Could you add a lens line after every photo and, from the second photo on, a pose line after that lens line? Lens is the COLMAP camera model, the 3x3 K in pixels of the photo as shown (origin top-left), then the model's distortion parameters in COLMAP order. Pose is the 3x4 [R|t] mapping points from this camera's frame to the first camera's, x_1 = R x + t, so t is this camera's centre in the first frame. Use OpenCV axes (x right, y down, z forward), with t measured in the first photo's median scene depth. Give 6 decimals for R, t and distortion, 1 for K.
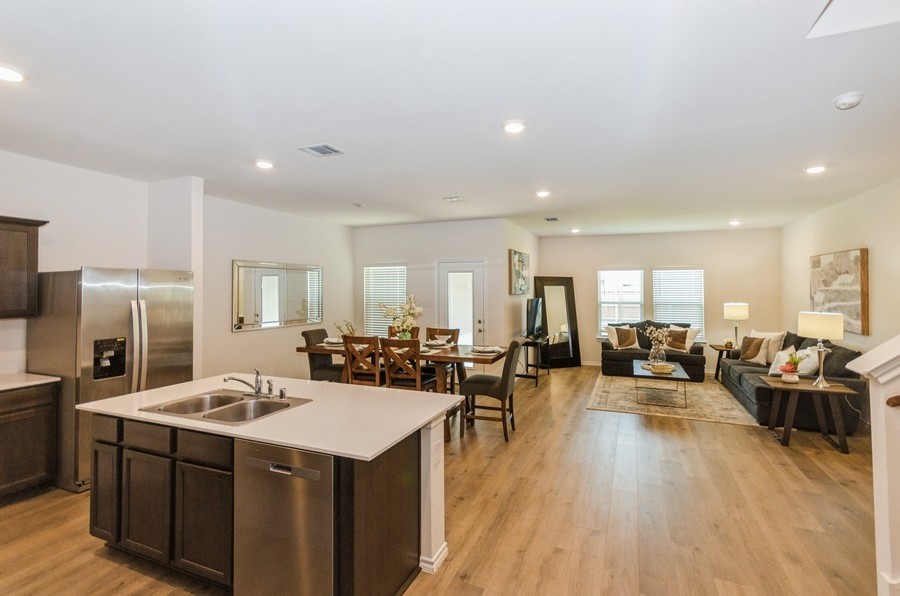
lens RADIAL K [[418.0, 0, 469.6], [0, 418.0, 272.3], [0, 0, 1]] dist [0.005154, 0.000940]
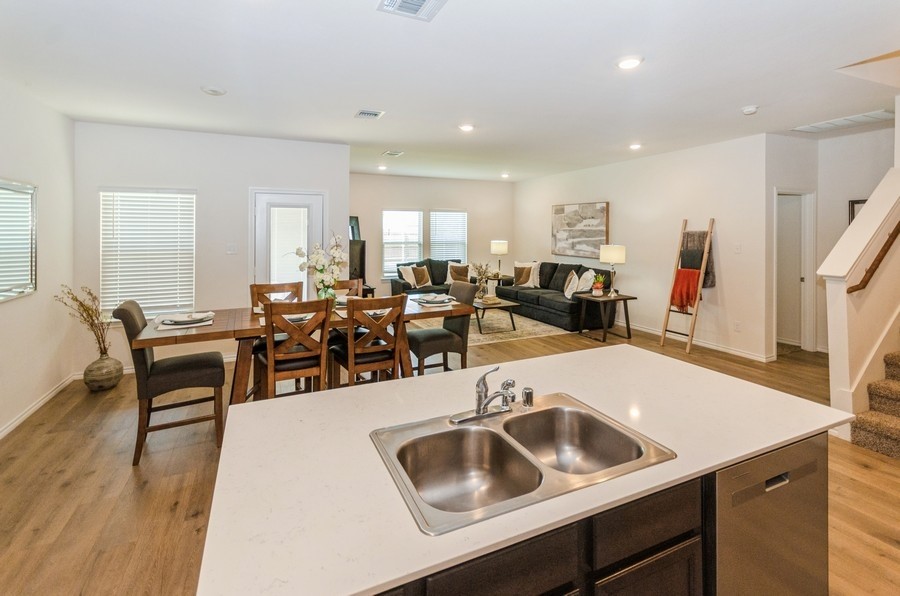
lens RADIAL K [[418.0, 0, 467.2], [0, 418.0, 220.5], [0, 0, 1]] dist [0.005154, 0.000940]
pose [[0.697069, 0.016128, 0.716823, -0.390405], [-0.027685, 0.999607, 0.004431, 0.013594], [-0.716469, -0.022934, 0.697241, 0.262296]]
